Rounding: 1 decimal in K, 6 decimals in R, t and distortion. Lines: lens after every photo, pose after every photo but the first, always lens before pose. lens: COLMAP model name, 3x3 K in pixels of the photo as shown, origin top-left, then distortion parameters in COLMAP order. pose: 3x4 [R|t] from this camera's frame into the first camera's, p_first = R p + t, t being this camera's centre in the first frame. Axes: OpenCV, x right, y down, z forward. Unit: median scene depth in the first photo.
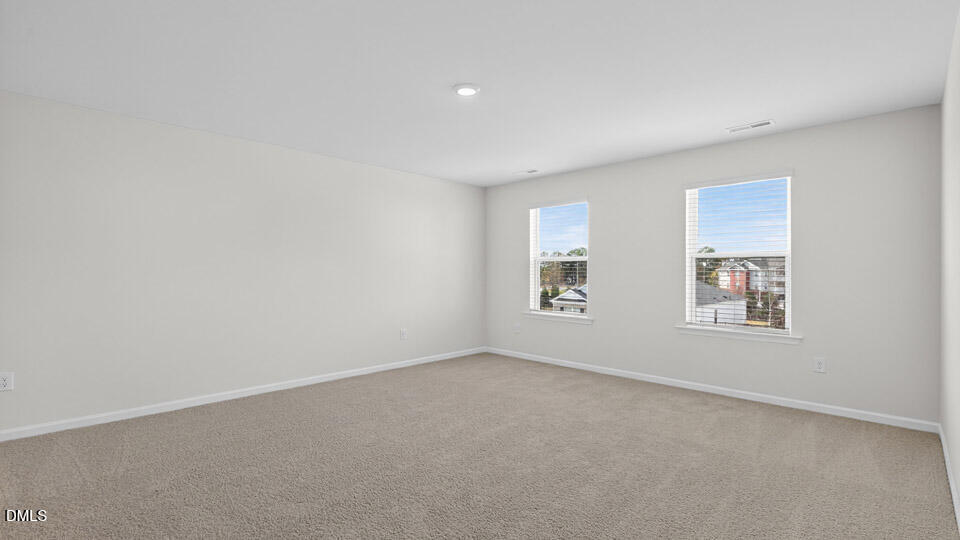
lens RADIAL K [[423.0, 0, 485.2], [0, 423.0, 274.4], [0, 0, 1]] dist [-0.002401, -0.000419]
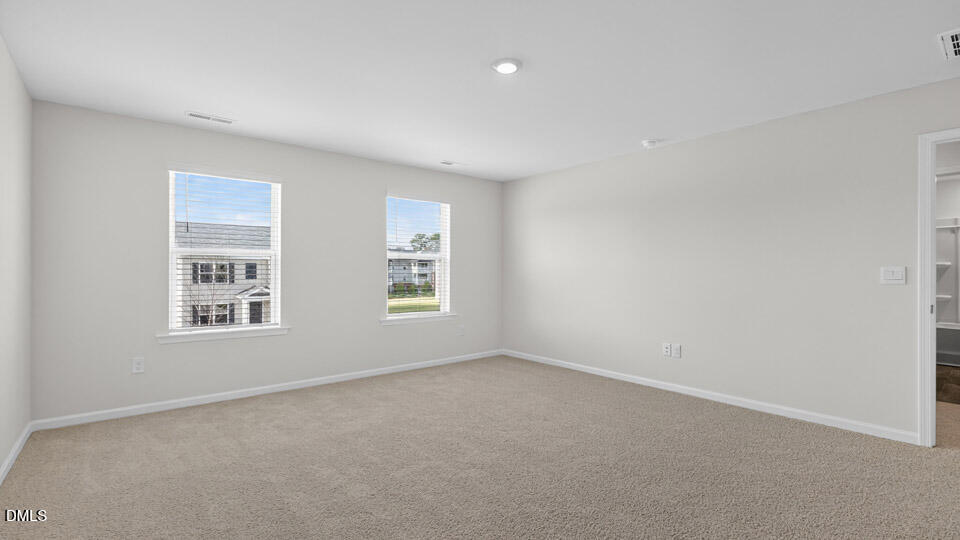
lens RADIAL K [[439.2, 0, 476.8], [0, 439.2, 270.7], [0, 0, 1]] dist [0.001428, 0.000347]
pose [[0.148639, 0.001895, 0.988890, -0.370603], [0.000561, 0.999998, -0.002000, -0.000401], [-0.988891, 0.000852, 0.148638, 0.343684]]
